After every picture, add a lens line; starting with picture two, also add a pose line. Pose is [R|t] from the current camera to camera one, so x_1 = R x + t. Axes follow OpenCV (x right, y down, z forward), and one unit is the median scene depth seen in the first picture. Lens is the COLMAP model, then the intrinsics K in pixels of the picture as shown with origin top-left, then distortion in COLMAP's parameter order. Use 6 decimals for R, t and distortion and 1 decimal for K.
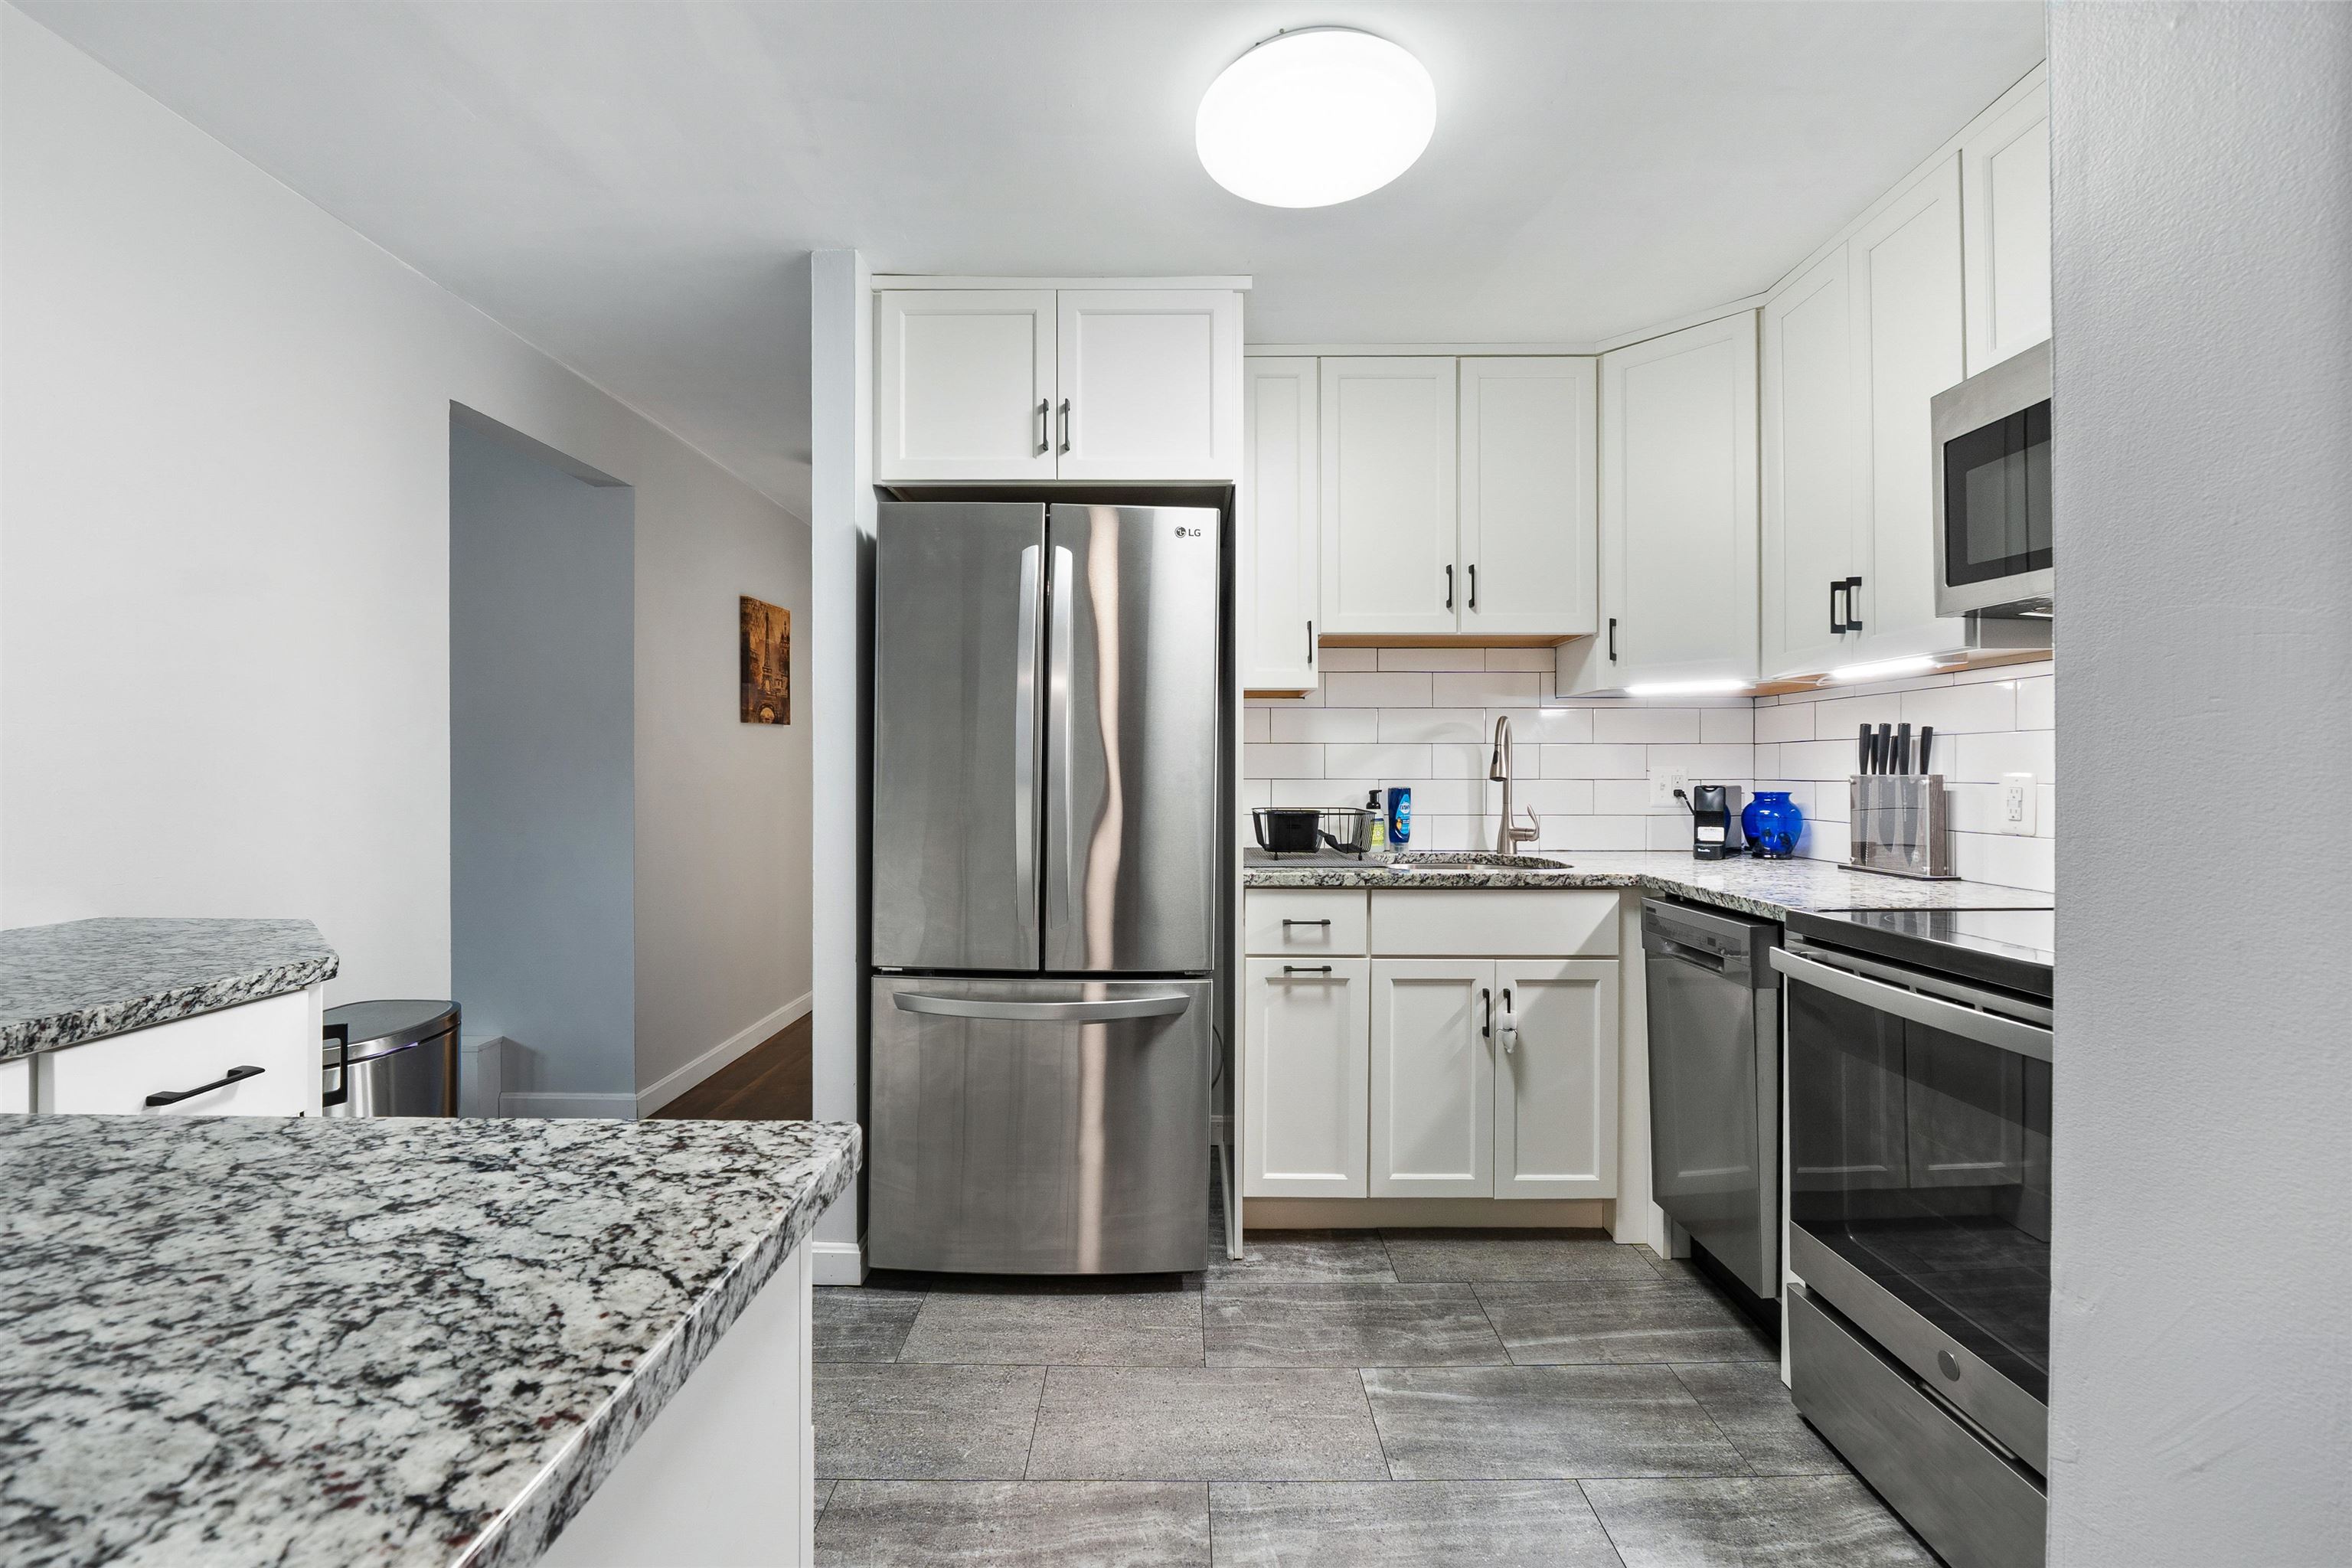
lens RADIAL K [[989.5, 0, 1179.7], [0, 989.5, 769.0], [0, 0, 1]] dist [-0.011499, 0.000508]
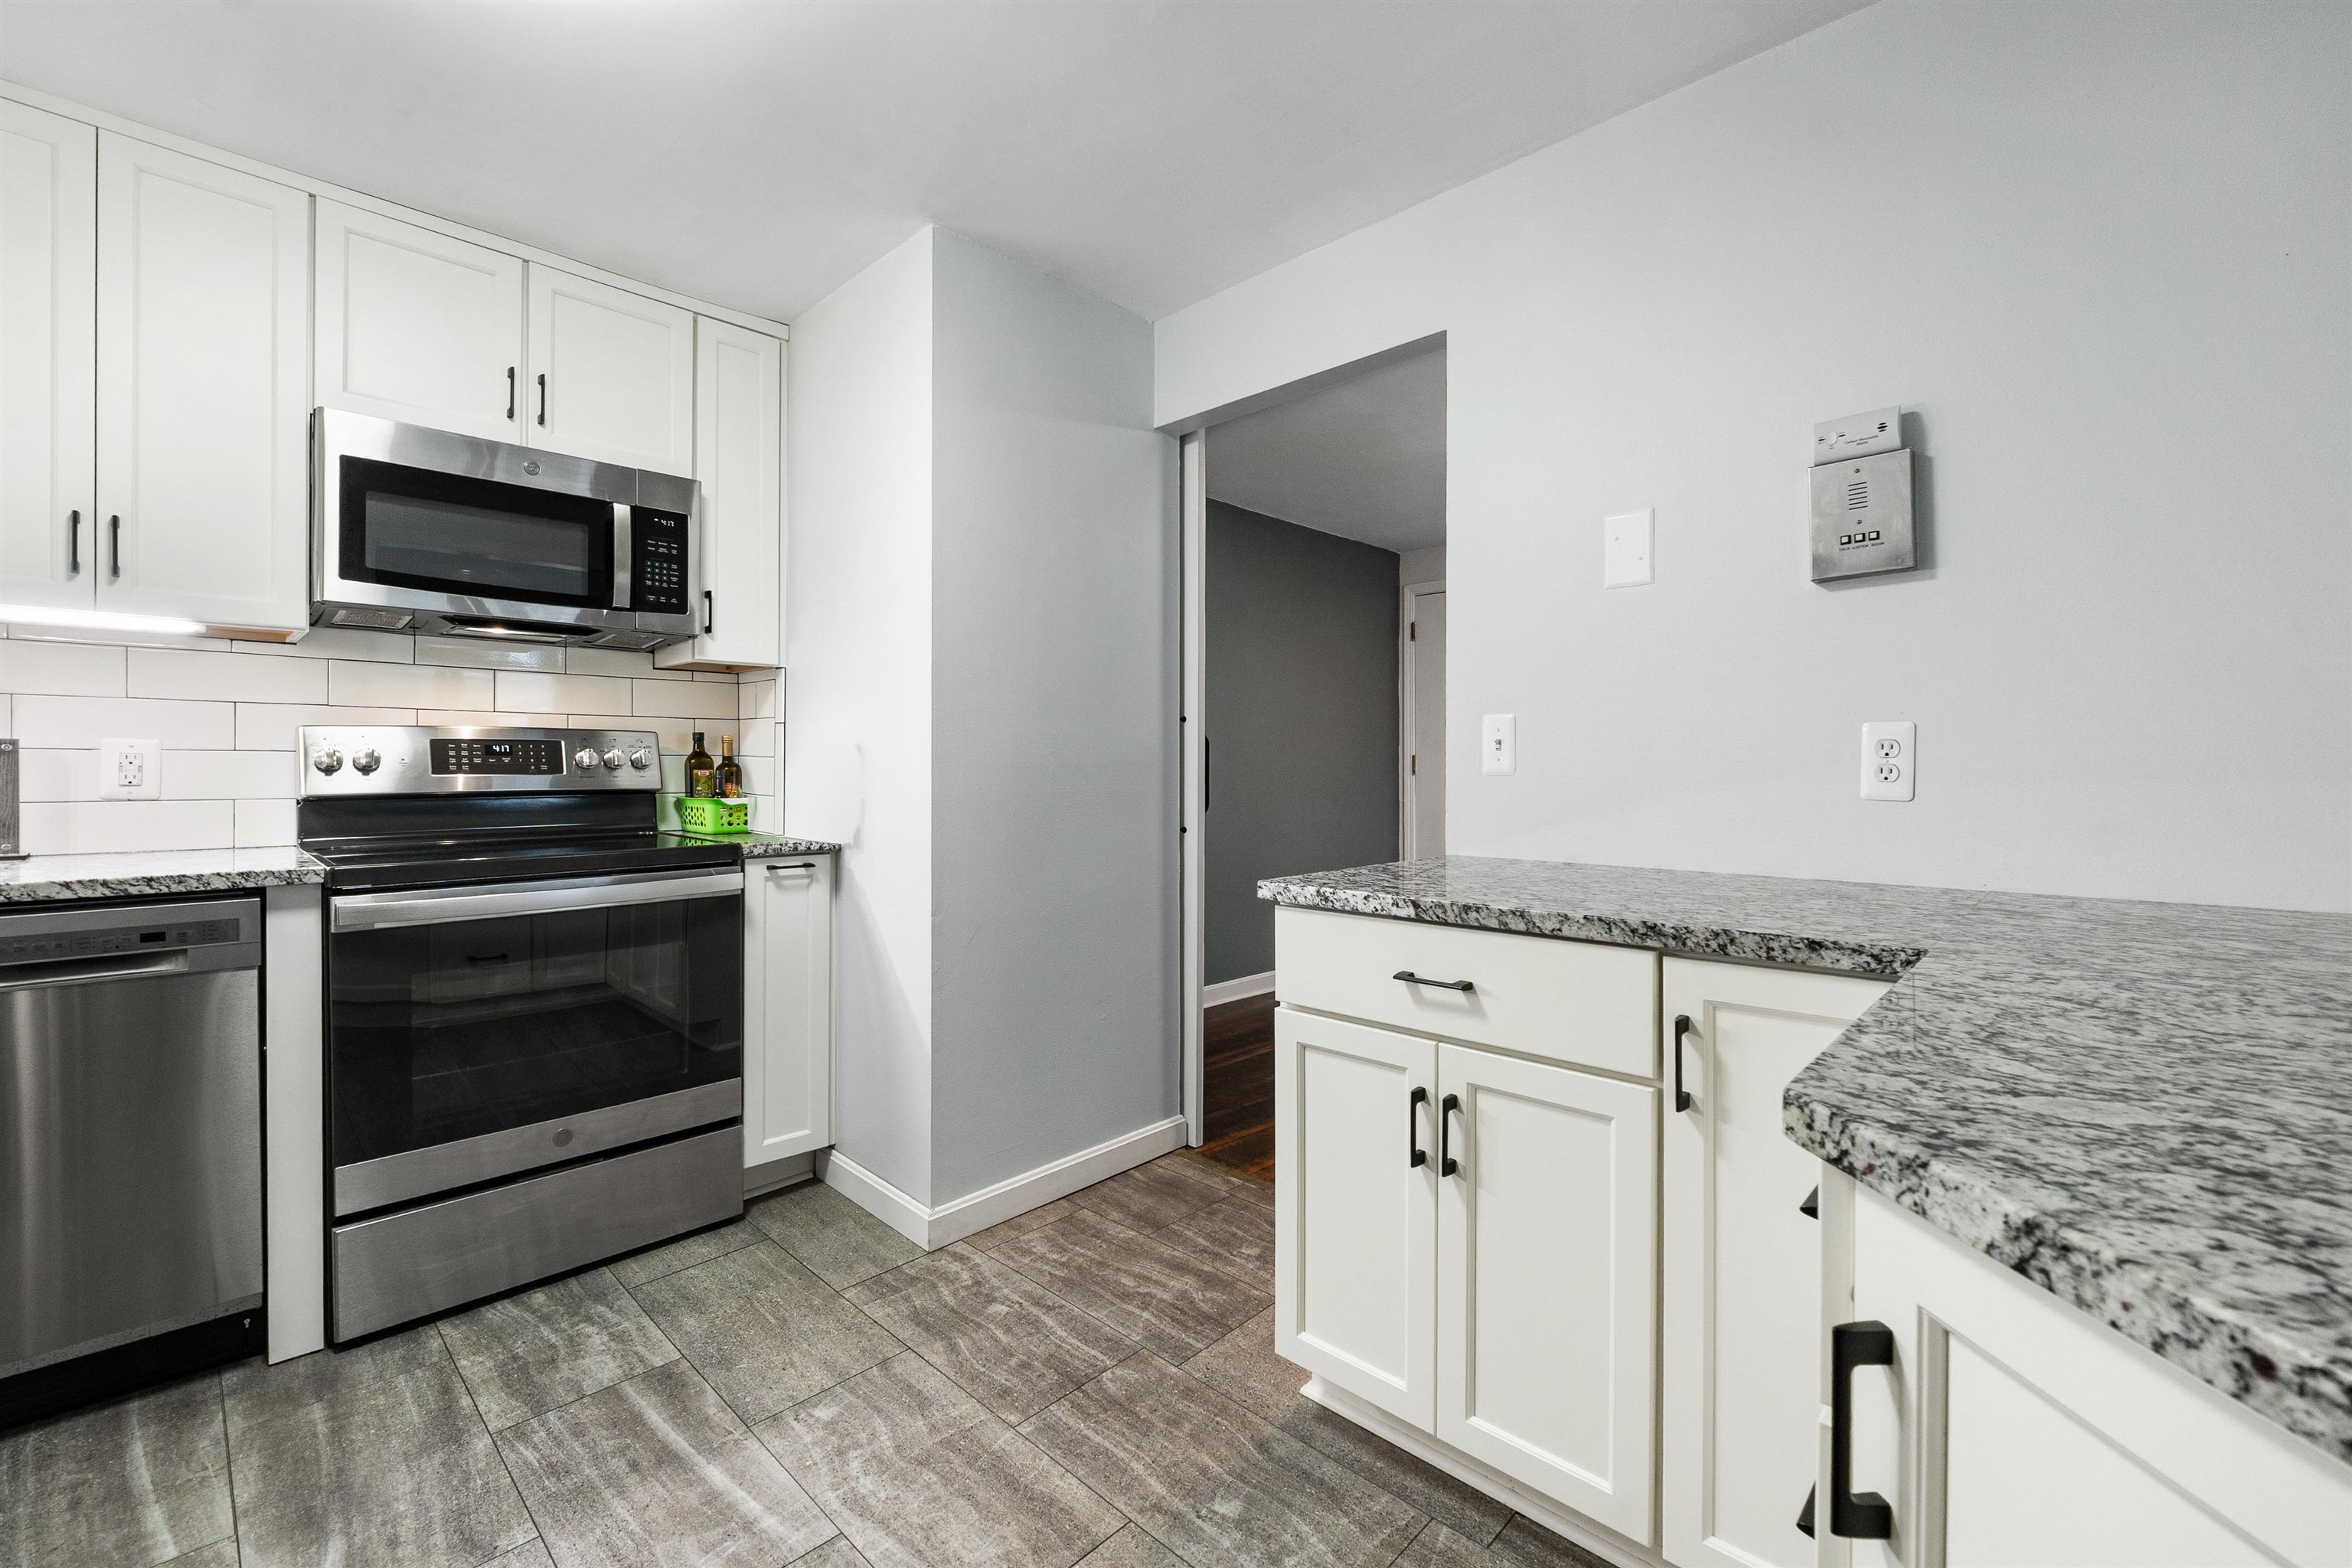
lens RADIAL K [[989.5, 0, 1168.8], [0, 989.5, 772.7], [0, 0, 1]] dist [-0.011499, 0.000508]
pose [[-0.717498, -0.003765, 0.696550, -0.534956], [-0.003568, 0.999992, 0.001730, 0.028651], [-0.696551, -0.001245, -0.717506, 0.839592]]
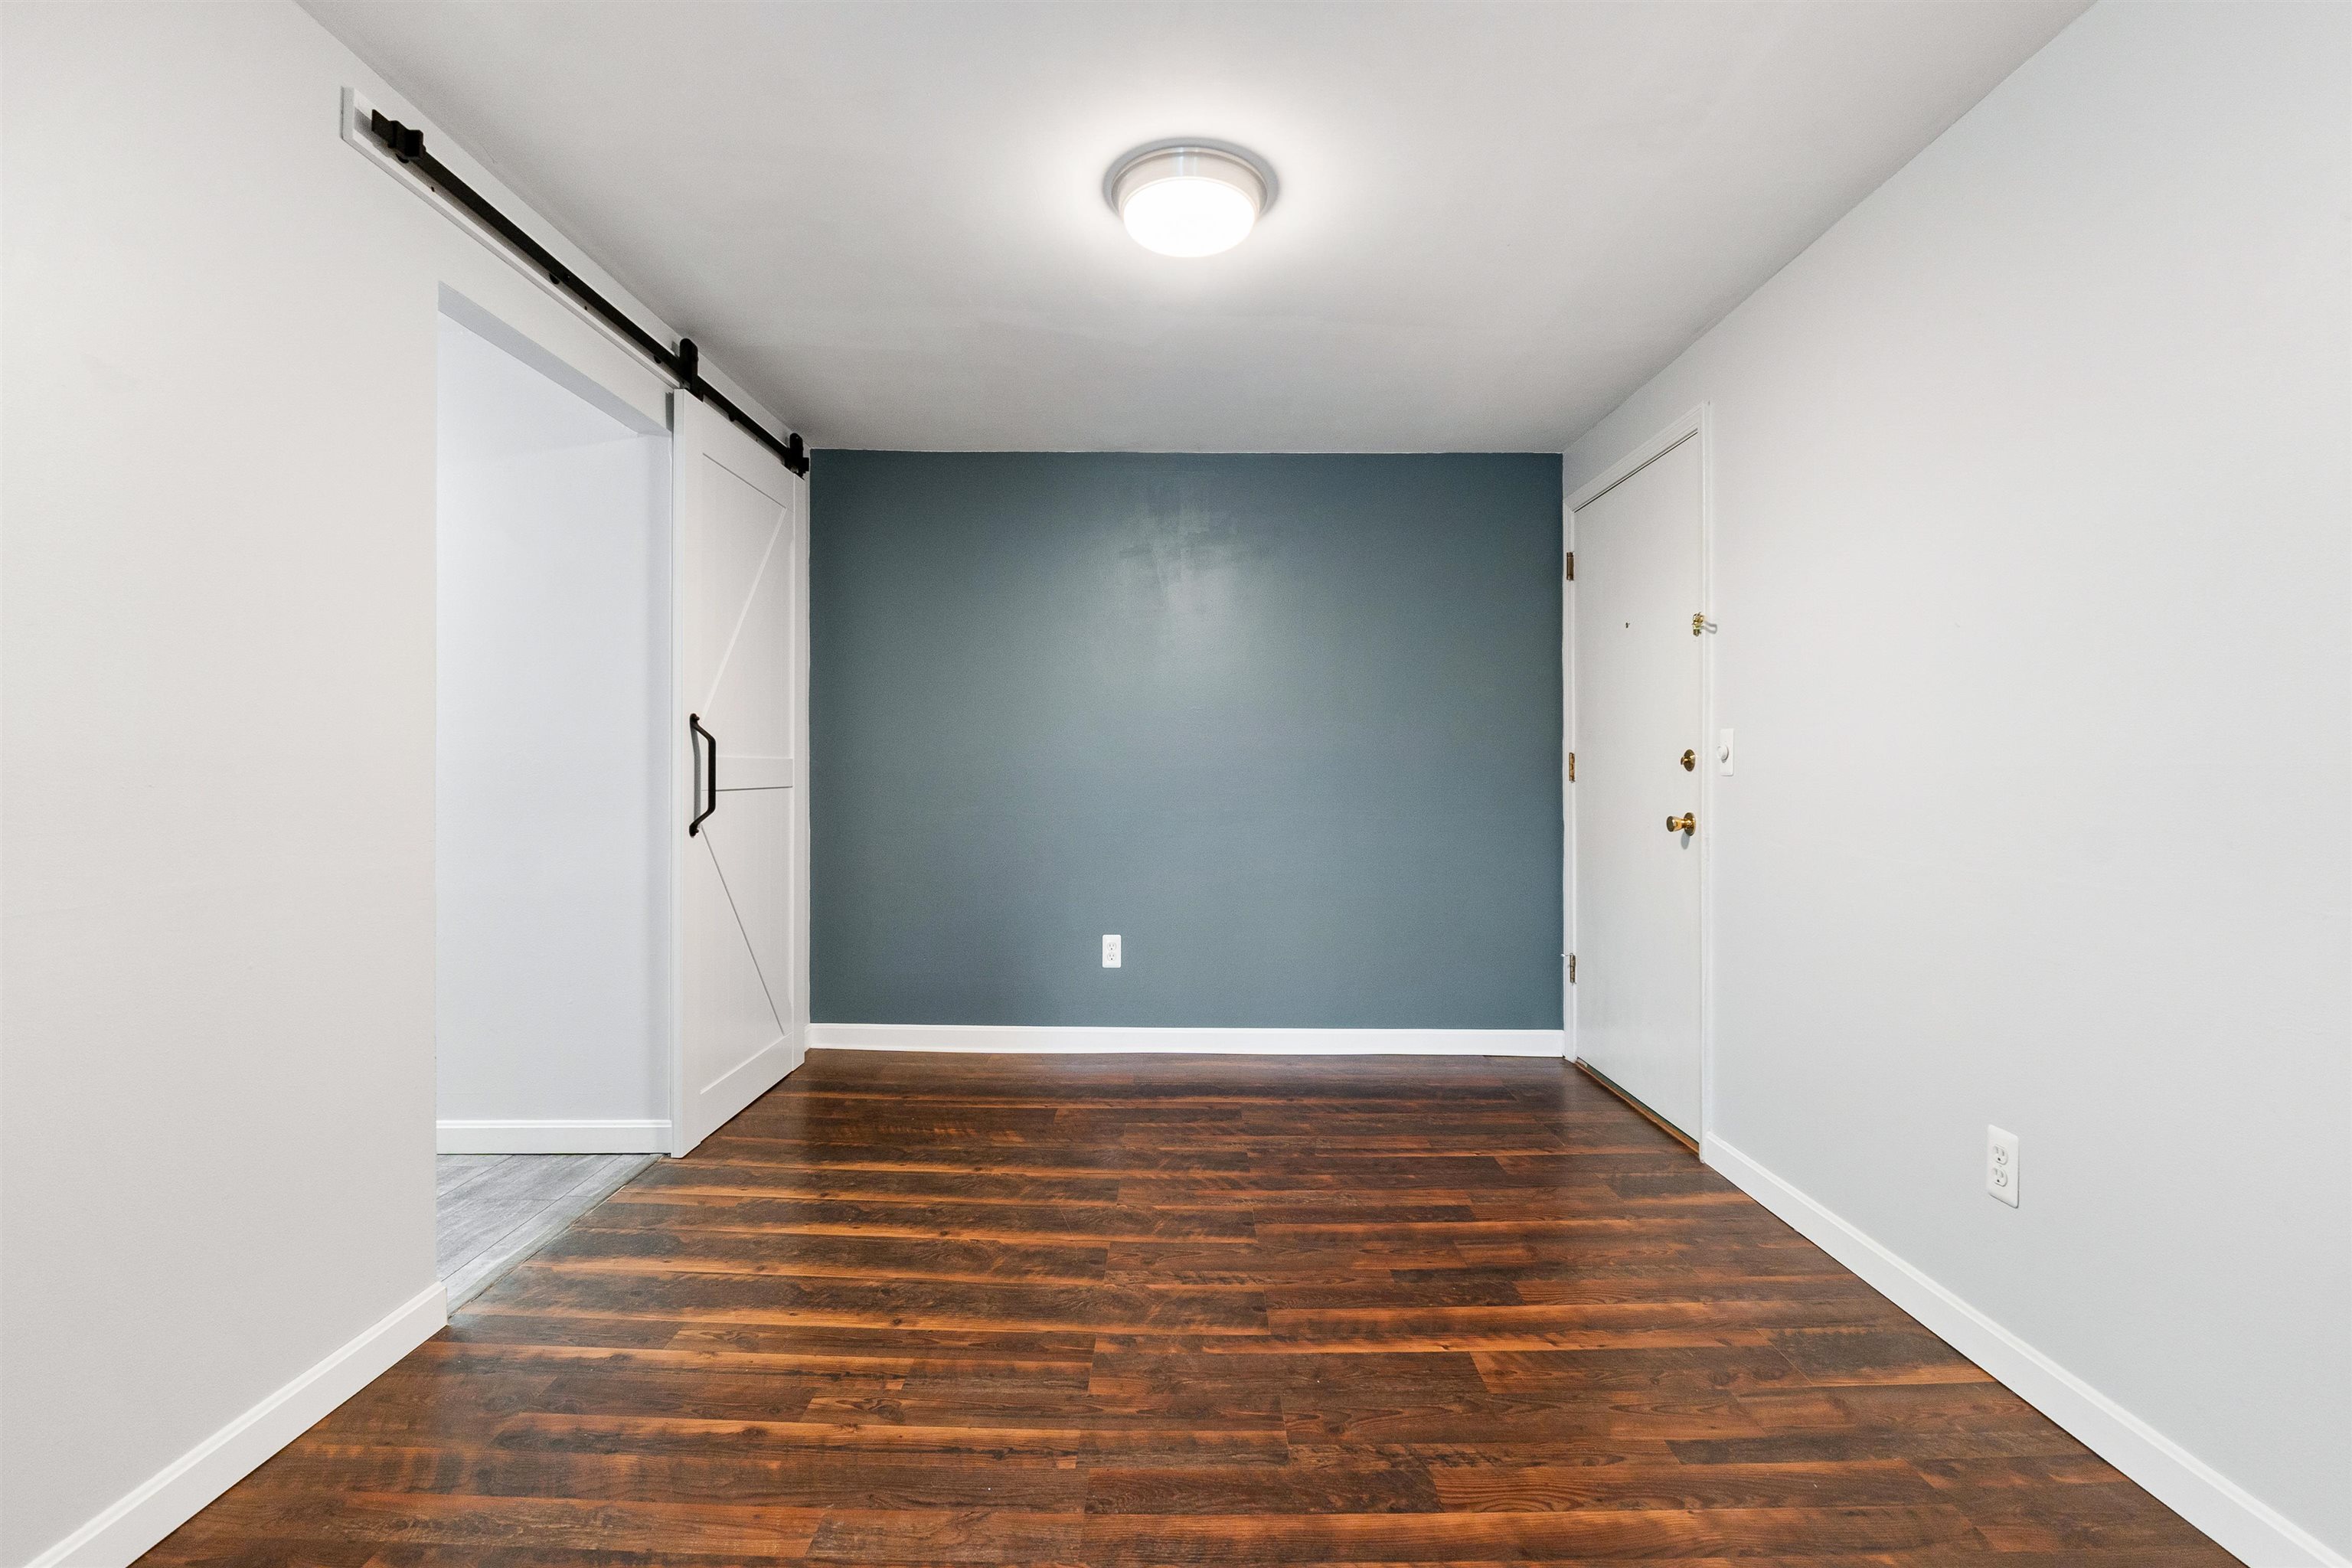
lens RADIAL K [[989.5, 0, 1160.4], [0, 989.5, 780.5], [0, 0, 1]] dist [-0.011499, 0.000508]
pose [[0.012497, -0.006289, 0.999902, -0.867378], [-0.006191, 0.999961, 0.006367, 0.031506], [-0.999903, -0.006270, 0.012458, -0.606706]]
